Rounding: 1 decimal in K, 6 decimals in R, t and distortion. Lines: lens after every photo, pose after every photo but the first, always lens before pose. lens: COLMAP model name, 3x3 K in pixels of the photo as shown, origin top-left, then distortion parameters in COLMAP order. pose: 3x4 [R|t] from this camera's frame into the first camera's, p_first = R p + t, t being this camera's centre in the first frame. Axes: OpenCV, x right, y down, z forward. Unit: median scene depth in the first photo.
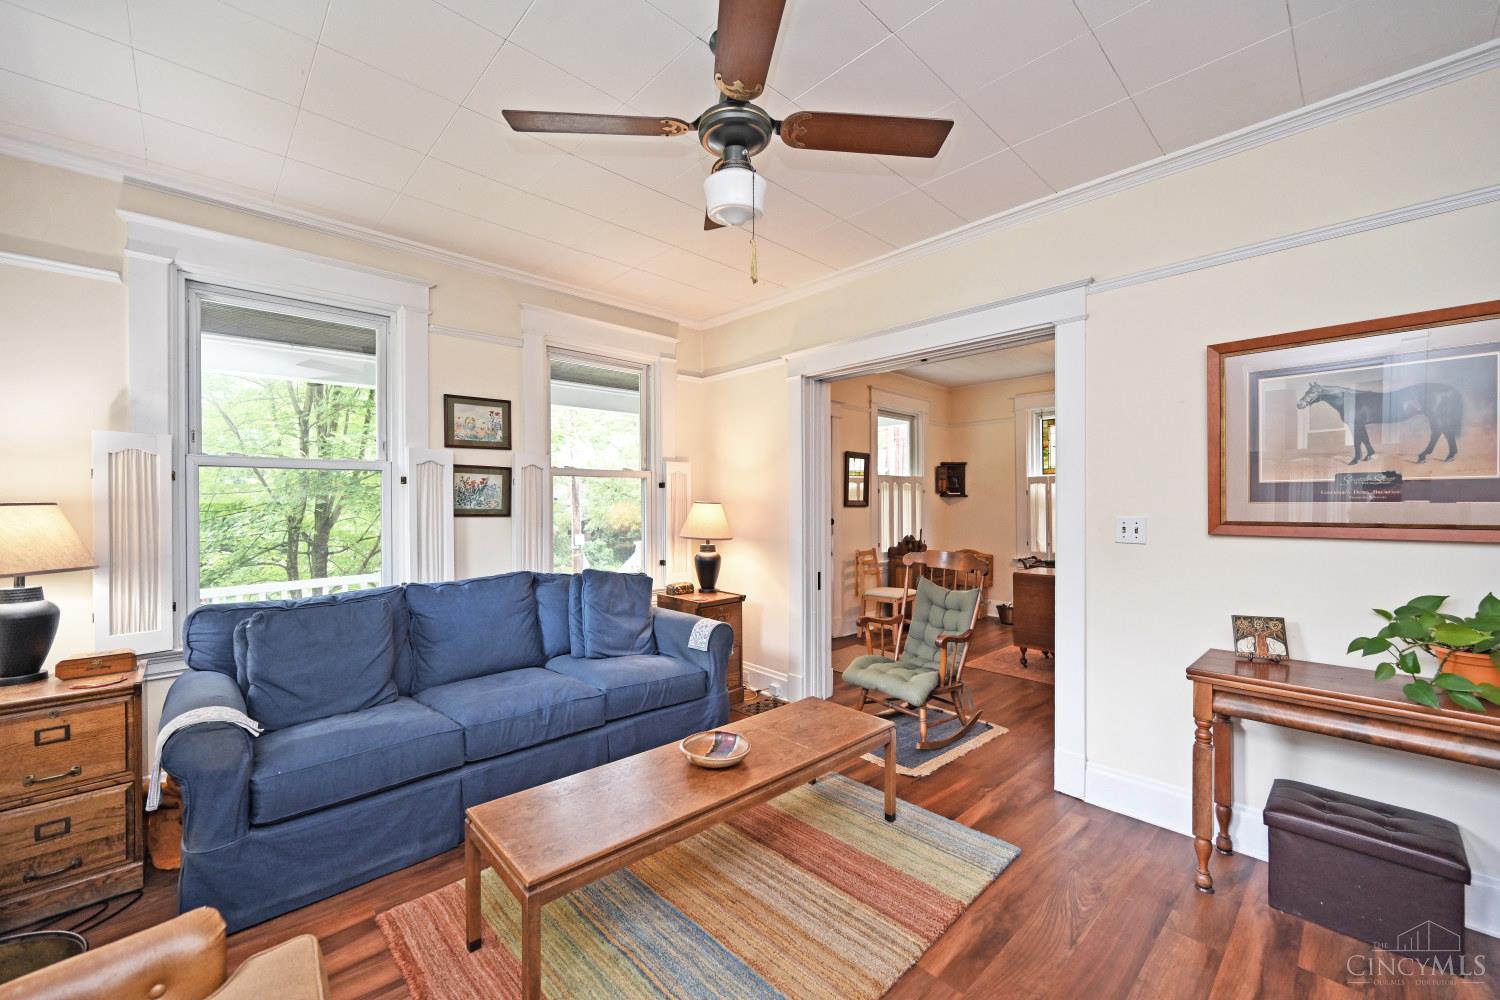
lens RADIAL K [[589.9, 0, 757.4], [0, 589.9, 499.9], [0, 0, 1]] dist [-0.001783, 0.000402]
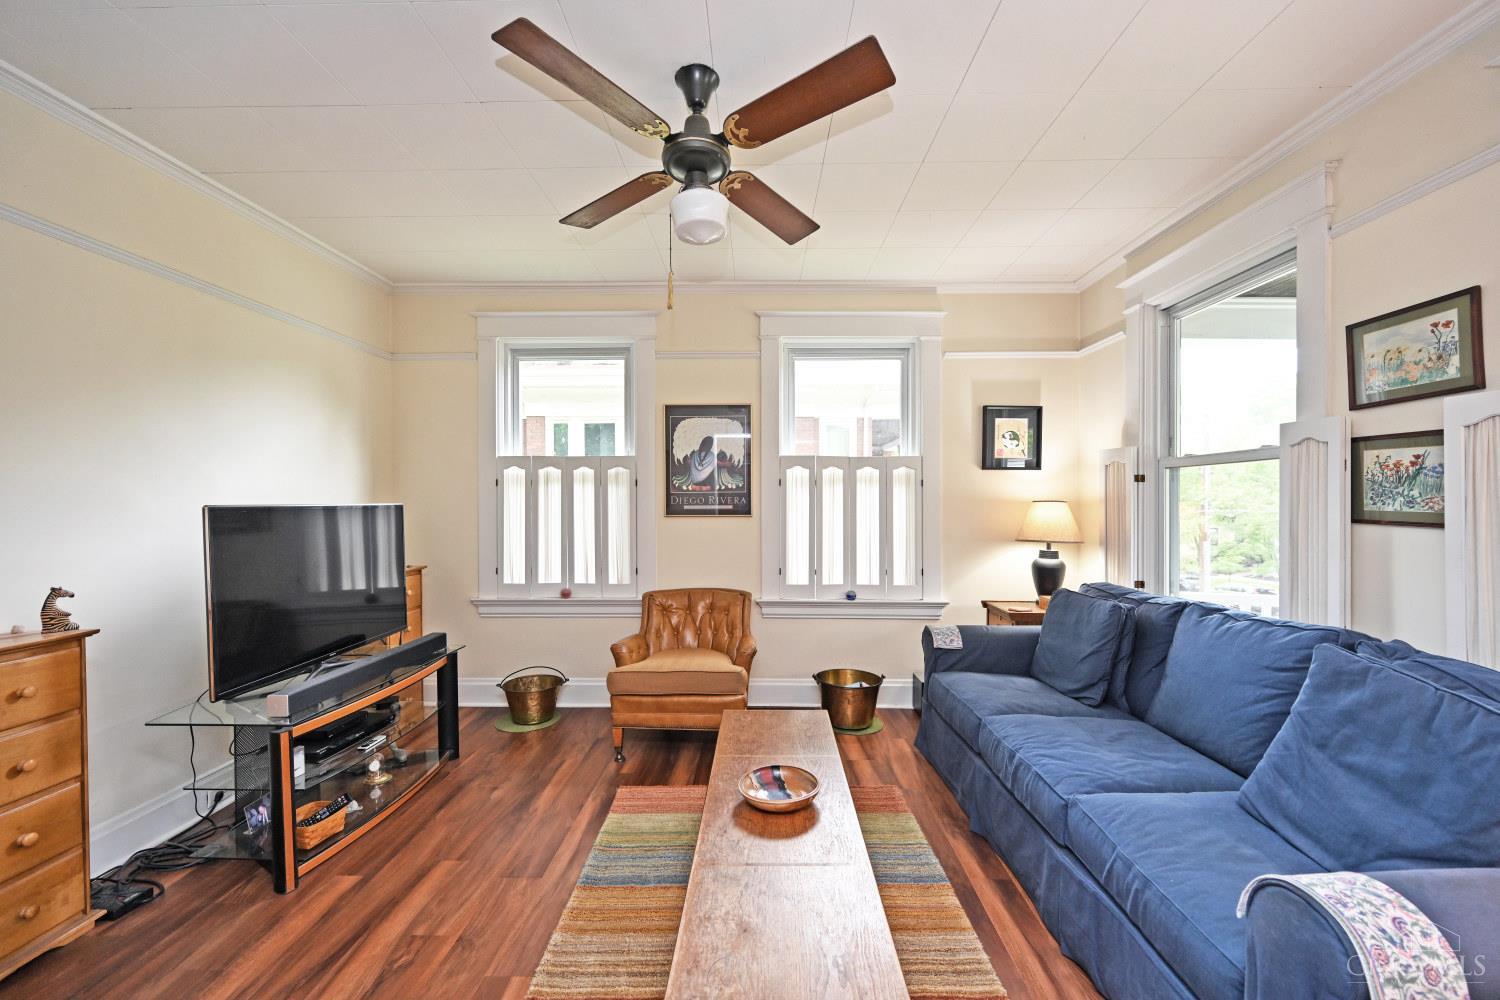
lens RADIAL K [[589.9, 0, 745.2], [0, 589.9, 506.4], [0, 0, 1]] dist [-0.001783, 0.000402]
pose [[-0.711604, 0.014186, -0.702438, 0.355752], [0.011631, 0.999897, 0.008410, -0.001374], [0.702485, -0.002186, -0.711695, 0.978753]]
